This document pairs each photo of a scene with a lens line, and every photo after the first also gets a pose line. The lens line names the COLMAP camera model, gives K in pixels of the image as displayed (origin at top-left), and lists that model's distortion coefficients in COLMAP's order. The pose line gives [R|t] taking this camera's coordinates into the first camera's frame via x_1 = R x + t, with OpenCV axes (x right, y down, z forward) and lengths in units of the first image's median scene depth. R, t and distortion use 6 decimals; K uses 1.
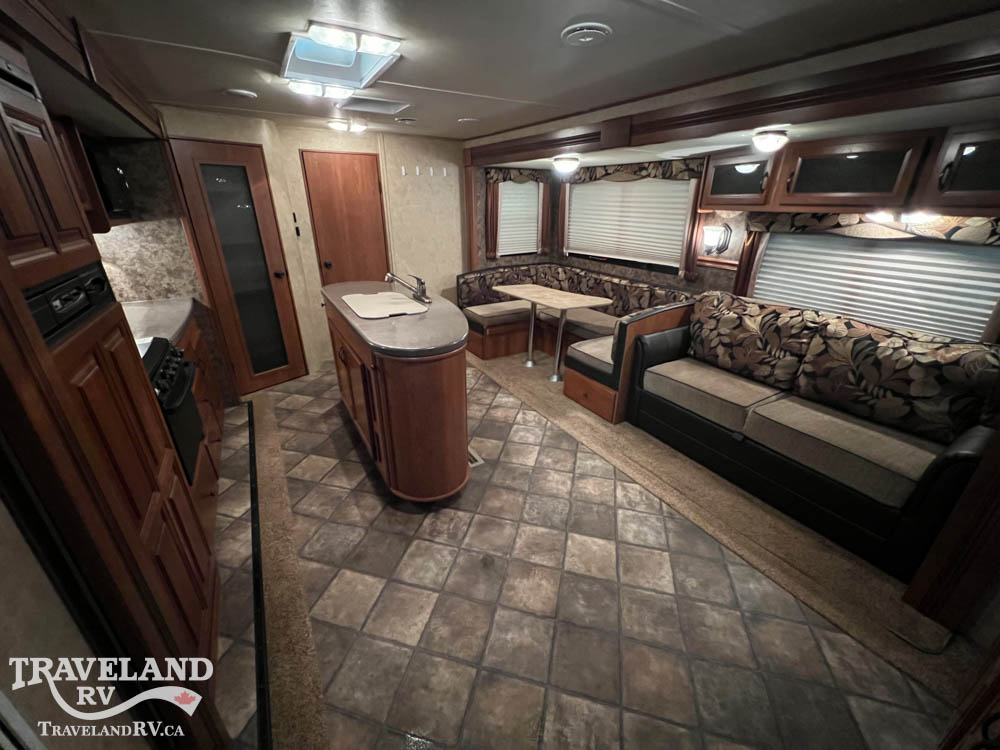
lens RADIAL K [[400.5, 0, 496.4], [0, 400.5, 373.0], [0, 0, 1]] dist [-0.001502, 0.000409]
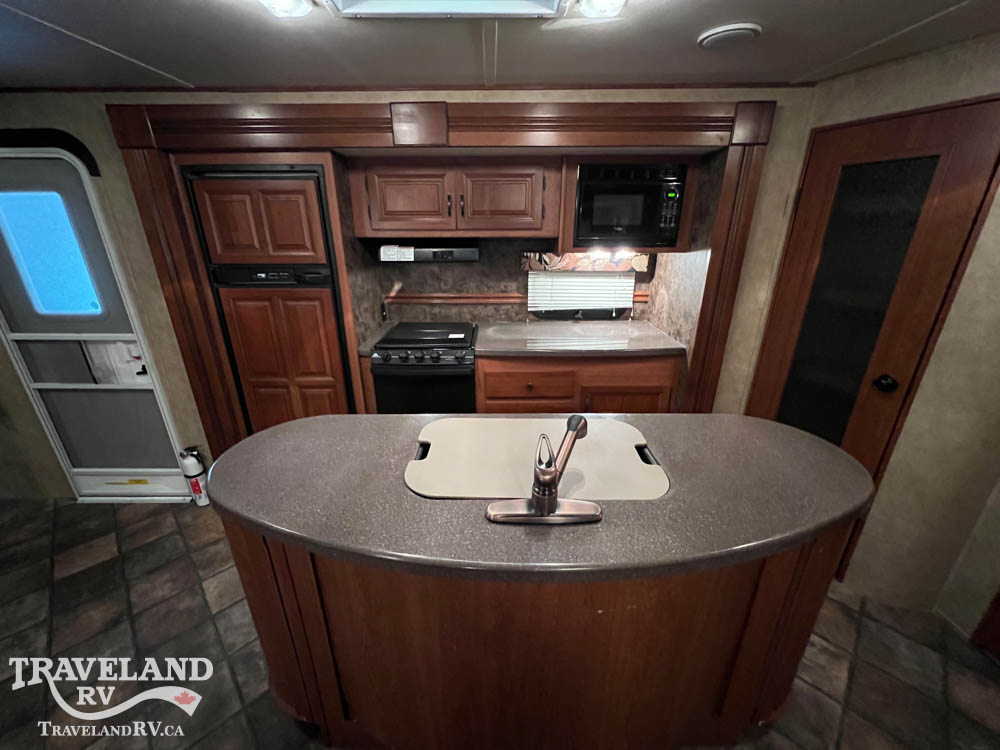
lens RADIAL K [[400.5, 0, 498.0], [0, 400.5, 373.4], [0, 0, 1]] dist [-0.001502, 0.000409]
pose [[-0.507703, 0.307186, -0.804906, 0.075342], [-0.334510, 0.790687, 0.512755, -0.442221], [0.793940, 0.529576, -0.298678, 0.995501]]
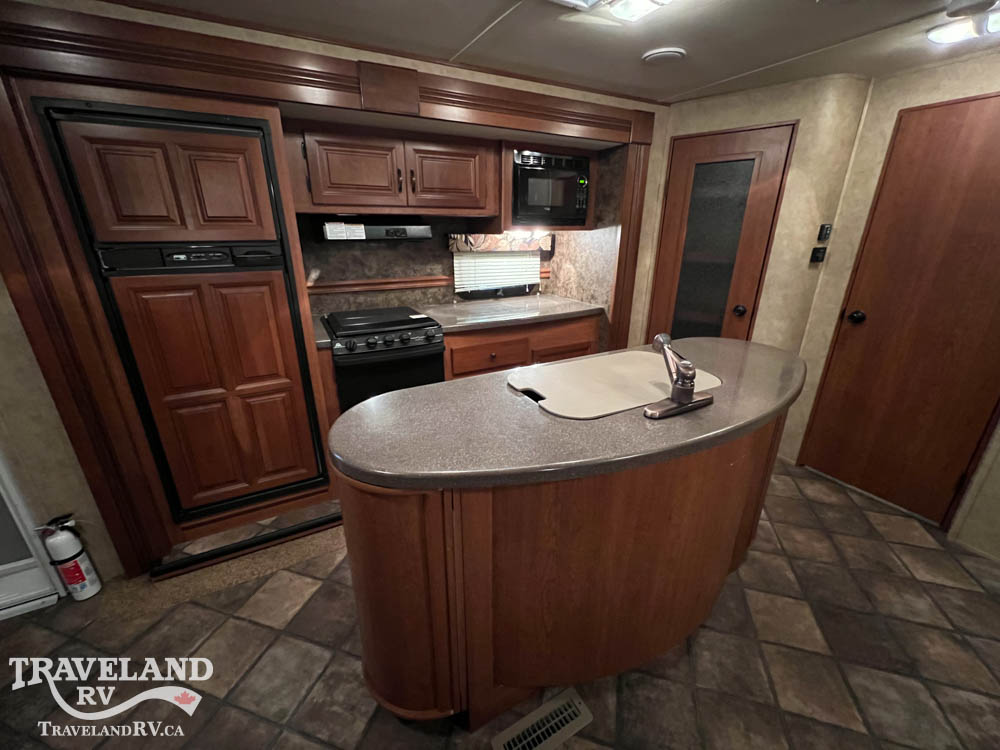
lens RADIAL K [[400.5, 0, 497.5], [0, 400.5, 372.6], [0, 0, 1]] dist [-0.001502, 0.000409]
pose [[-0.042661, 0.340529, -0.939266, 0.217283], [-0.390819, 0.859521, 0.329368, -0.280963], [0.919478, 0.381134, 0.096417, 0.751434]]
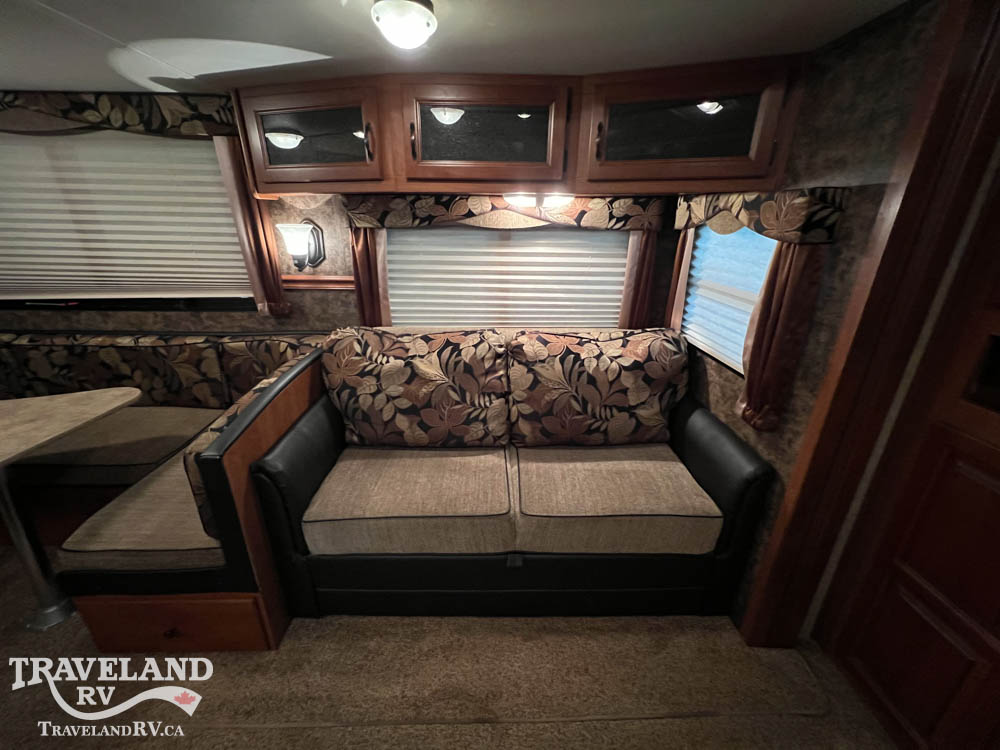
lens RADIAL K [[400.5, 0, 497.9], [0, 400.5, 372.4], [0, 0, 1]] dist [-0.001502, 0.000409]
pose [[0.489546, -0.315663, 0.812836, 0.162144], [0.338099, 0.927965, 0.156747, -0.172102], [-0.803763, 0.198084, 0.561007, 0.528836]]
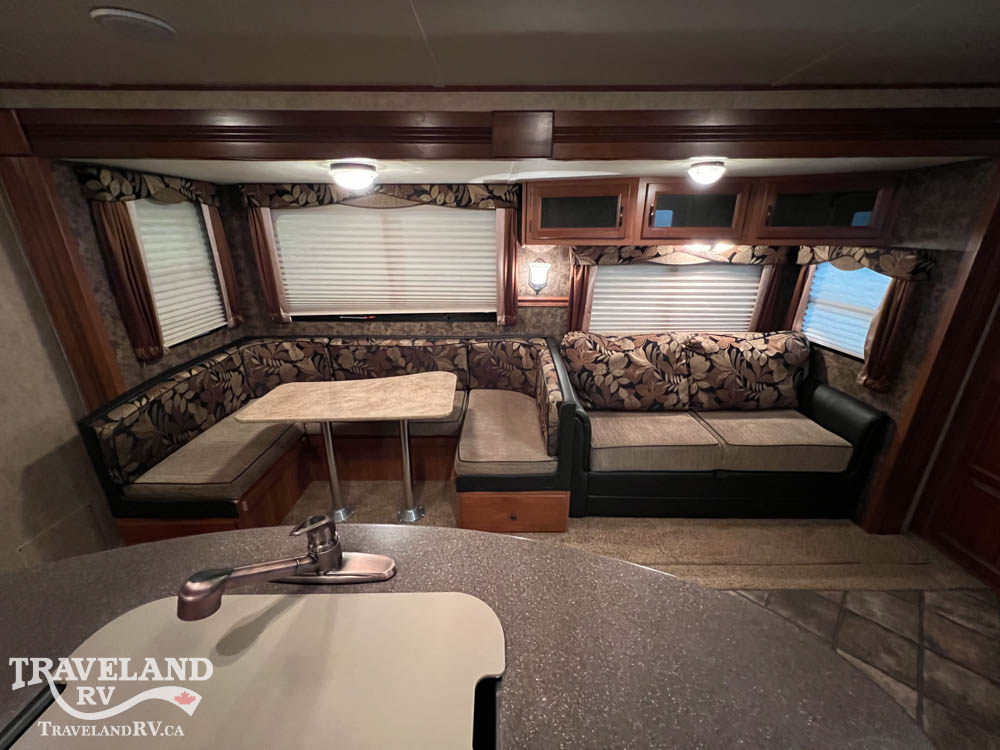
lens RADIAL K [[400.5, 0, 496.8], [0, 400.5, 372.9], [0, 0, 1]] dist [-0.001502, 0.000409]
pose [[0.509536, -0.297160, 0.807508, -0.315759], [0.344802, 0.930343, 0.124794, -0.314852], [-0.788343, 0.214844, 0.576505, 0.688337]]
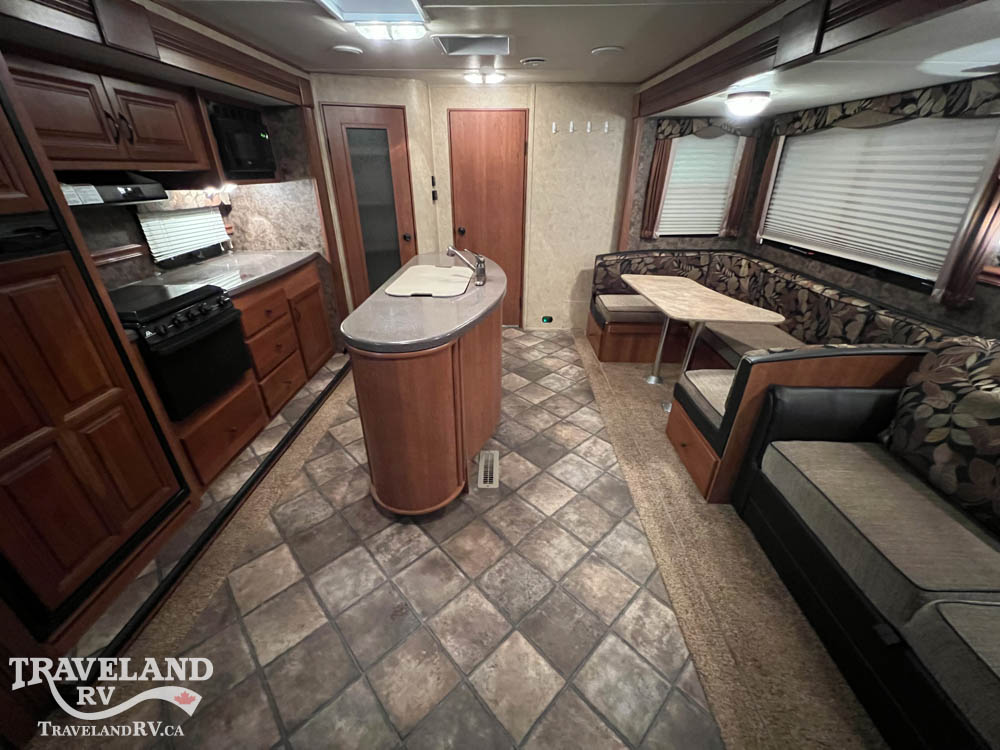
lens RADIAL K [[400.5, 0, 496.4], [0, 400.5, 372.2], [0, 0, 1]] dist [-0.001502, 0.000409]
pose [[0.847584, 0.239505, -0.473538, 0.290743], [-0.207716, 0.970891, 0.119266, -0.101311], [0.488319, -0.002727, 0.872661, 0.267678]]
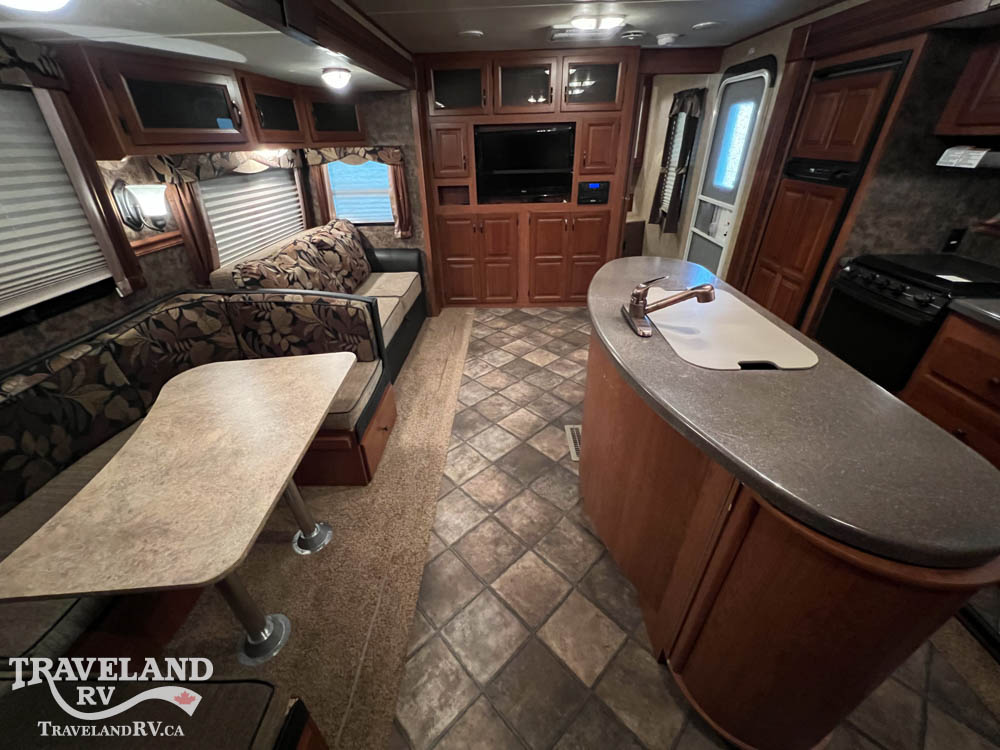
lens RADIAL K [[400.5, 0, 498.9], [0, 400.5, 372.4], [0, 0, 1]] dist [-0.001502, 0.000409]
pose [[-0.850628, -0.254830, 0.459885, -0.291668], [0.221180, 0.620088, 0.752709, -0.584709], [-0.476982, 0.741992, -0.471101, 1.378196]]
